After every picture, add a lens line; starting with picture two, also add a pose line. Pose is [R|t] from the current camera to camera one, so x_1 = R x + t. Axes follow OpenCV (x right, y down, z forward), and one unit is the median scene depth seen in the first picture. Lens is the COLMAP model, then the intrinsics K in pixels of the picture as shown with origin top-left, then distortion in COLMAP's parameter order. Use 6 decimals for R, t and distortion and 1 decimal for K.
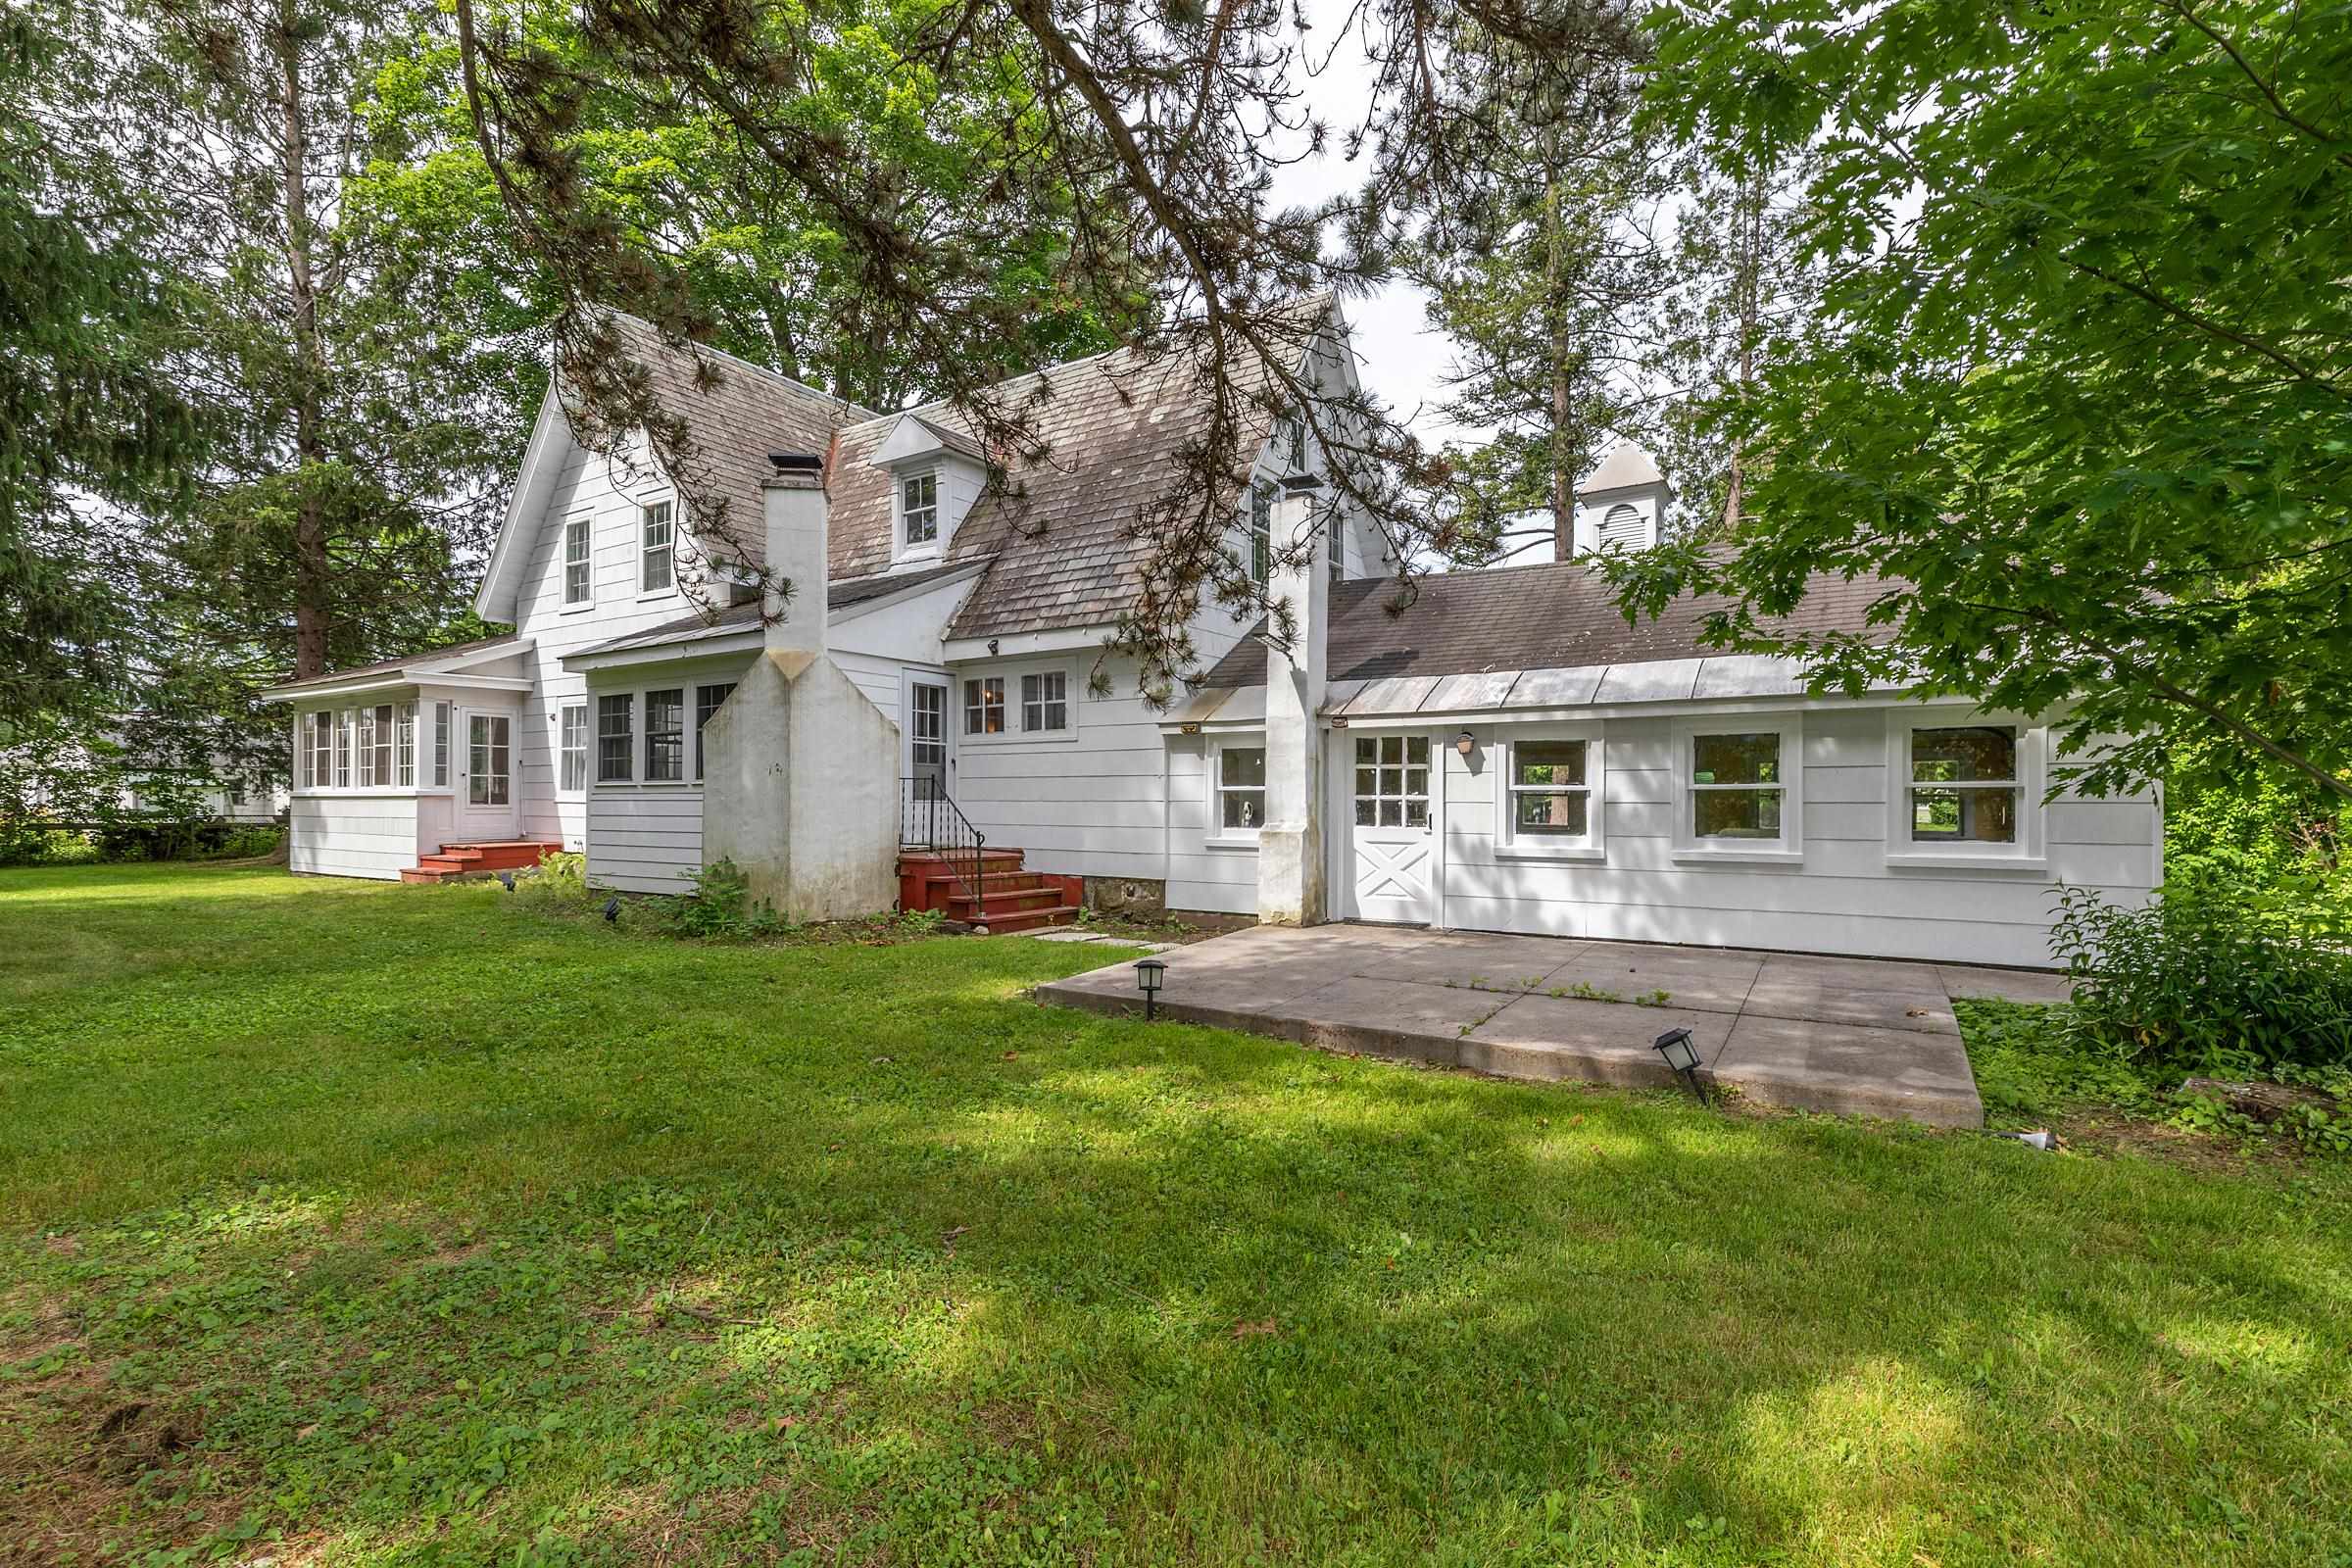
lens RADIAL K [[1082.0, 0, 1170.7], [0, 1082.0, 781.6], [0, 0, 1]] dist [-0.002339, 0.001187]
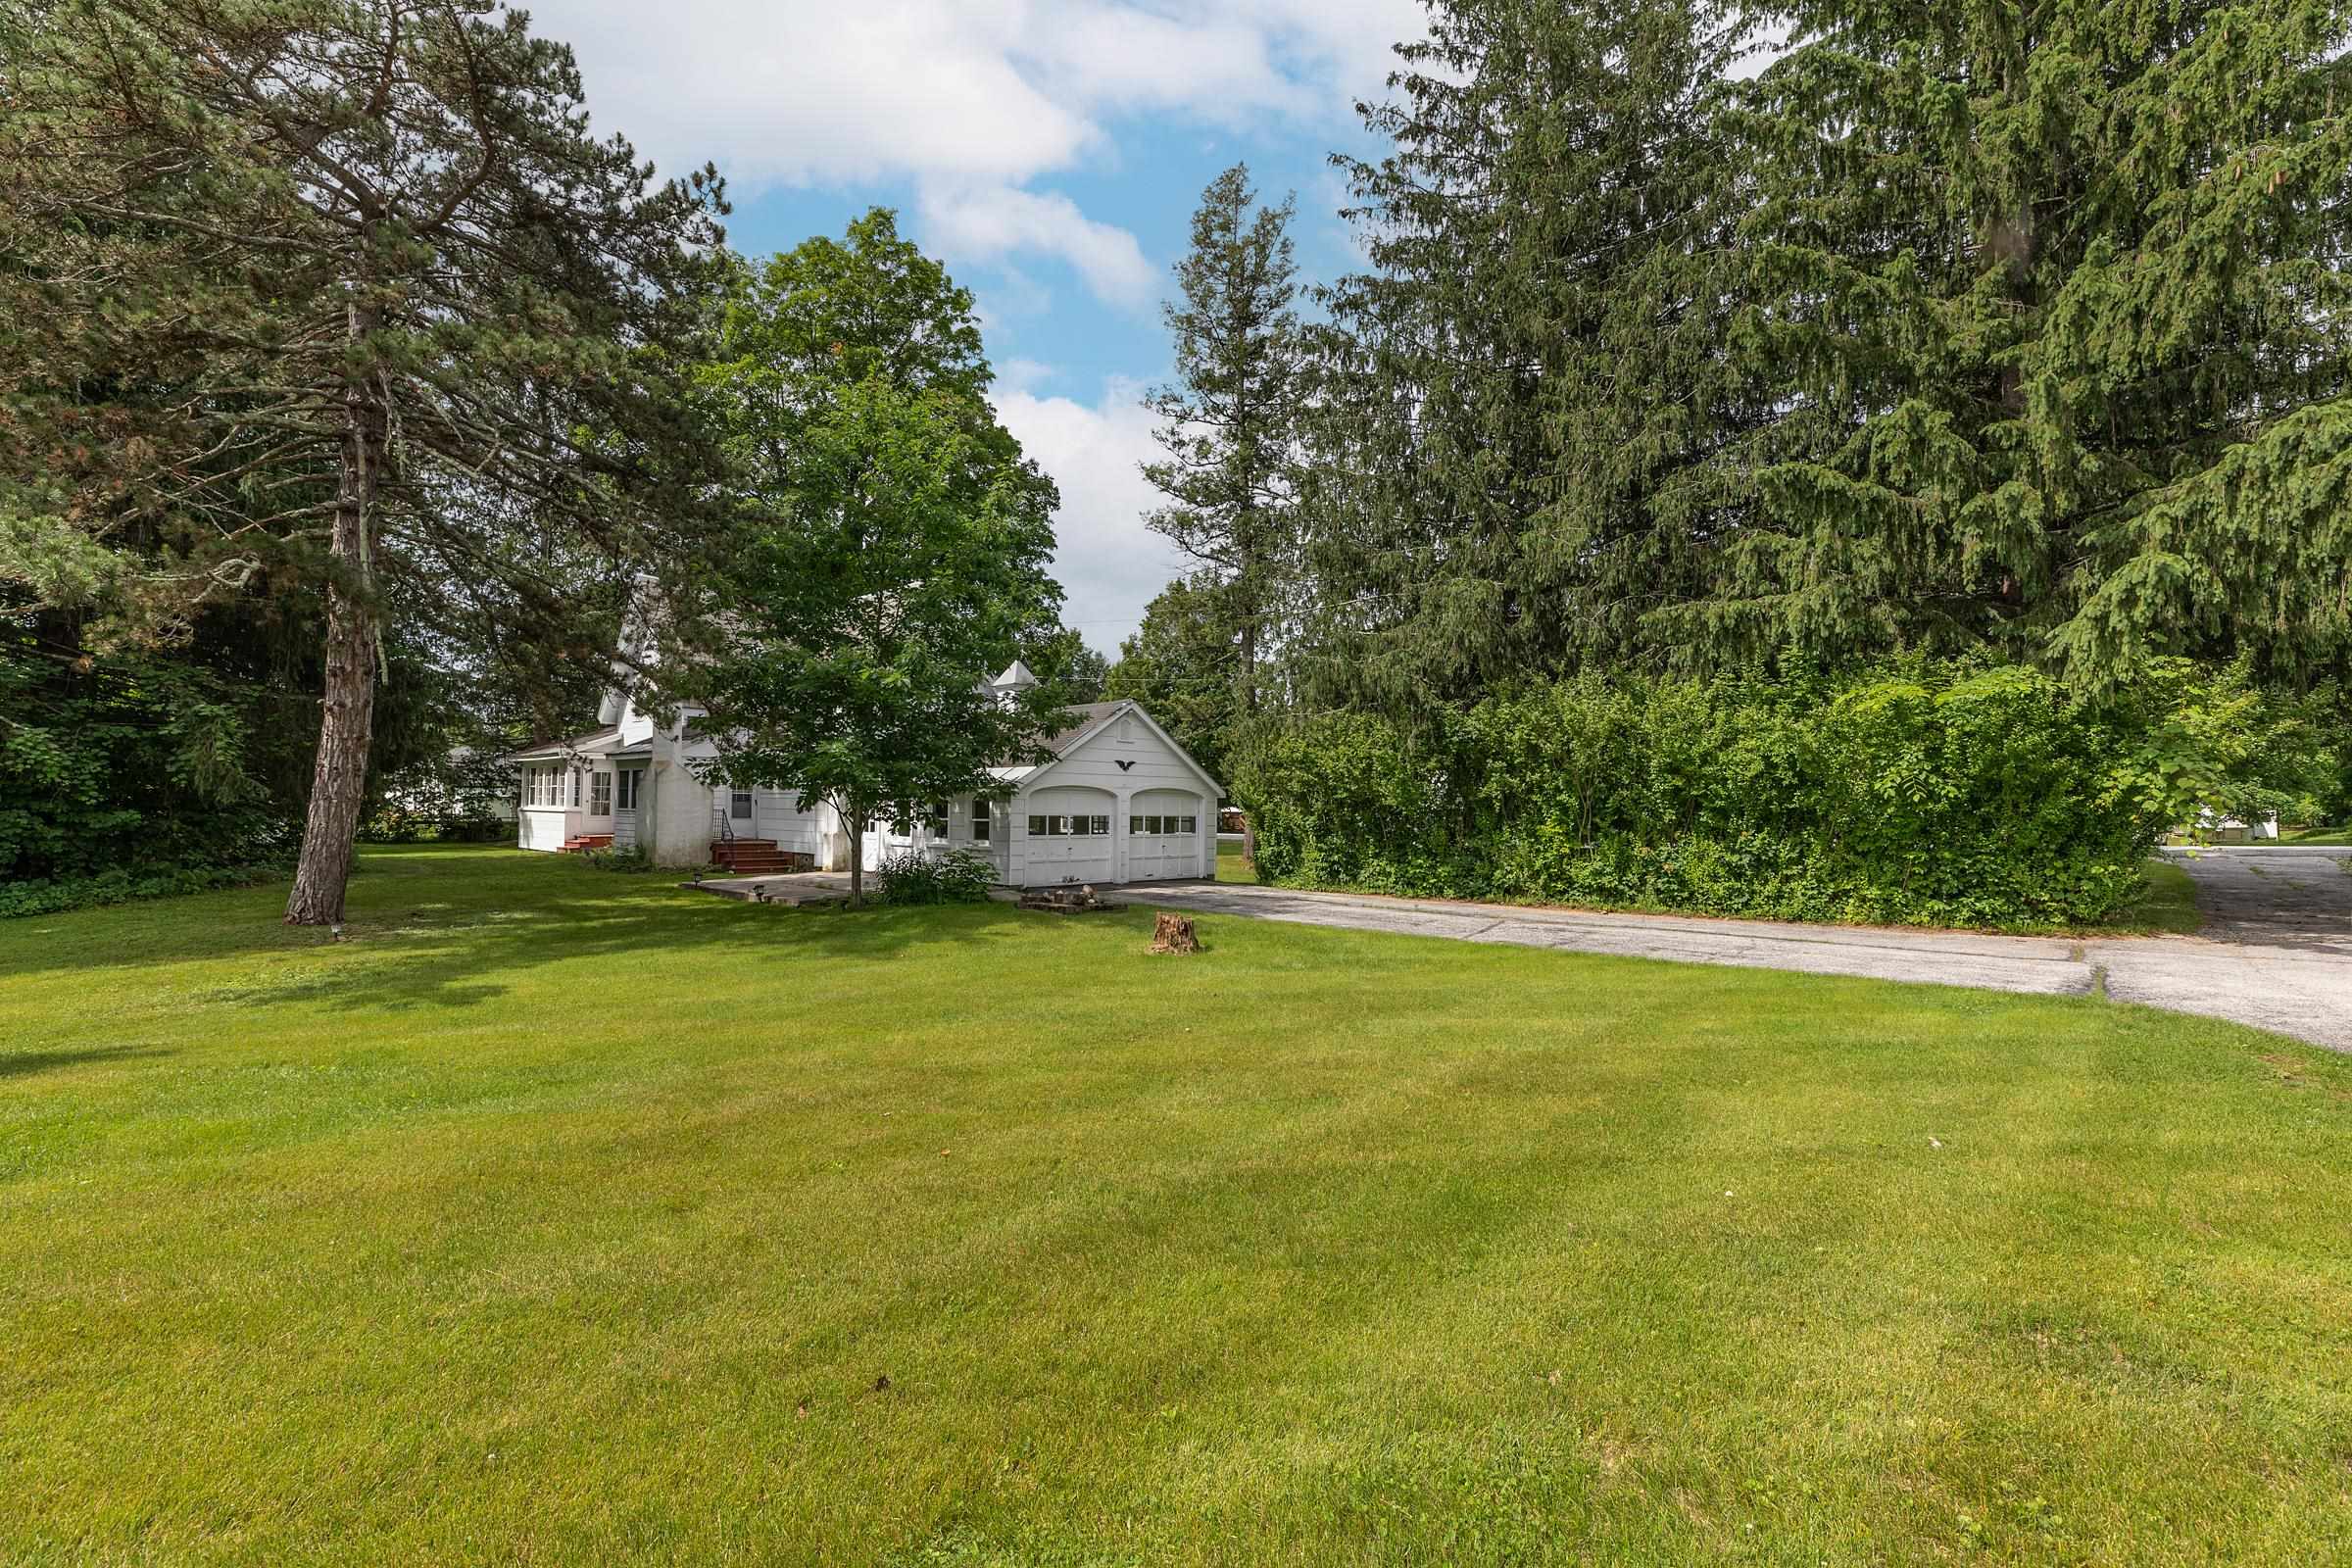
lens RADIAL K [[1082.0, 0, 1183.7], [0, 1082.0, 782.1], [0, 0, 1]] dist [-0.002339, 0.001187]
pose [[0.981483, 0.010818, -0.191243, 0.819679], [-0.013567, 0.999823, -0.013071, -0.030429], [0.191067, 0.015424, 0.981456, -0.773369]]
